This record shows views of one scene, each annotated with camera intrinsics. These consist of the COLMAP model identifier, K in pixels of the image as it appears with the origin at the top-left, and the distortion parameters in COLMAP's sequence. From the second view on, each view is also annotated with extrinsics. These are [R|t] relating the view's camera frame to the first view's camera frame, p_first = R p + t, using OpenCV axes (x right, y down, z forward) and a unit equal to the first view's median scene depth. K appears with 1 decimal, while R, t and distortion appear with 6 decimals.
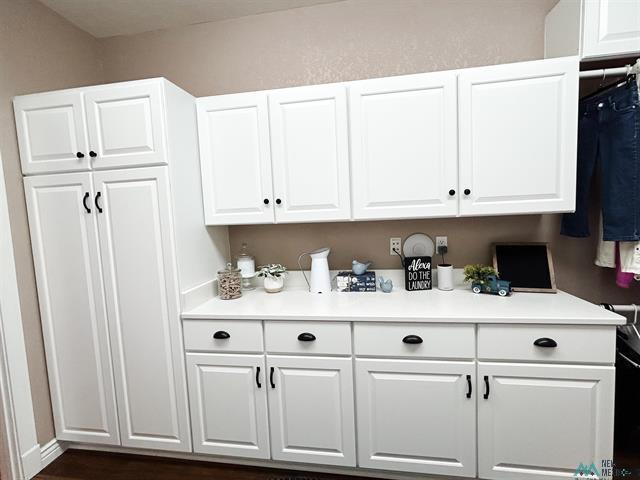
lens RADIAL K [[304.7, 0, 320.3], [0, 304.7, 240.7], [0, 0, 1]] dist [0.000982, 0.000756]
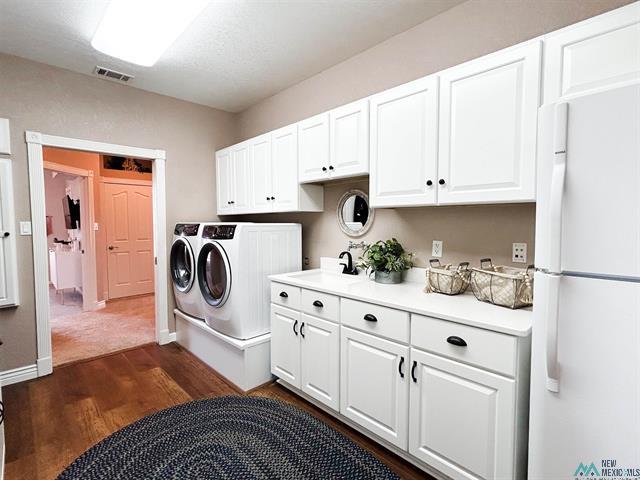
lens RADIAL K [[330.8, 0, 318.6], [0, 330.8, 239.1], [0, 0, 1]] dist [0.020270, -0.000763]
pose [[0.791099, 0.067679, -0.607933, 0.508566], [-0.052141, 0.997704, 0.043221, -0.014865], [0.609462, -0.002494, 0.792811, -0.082934]]
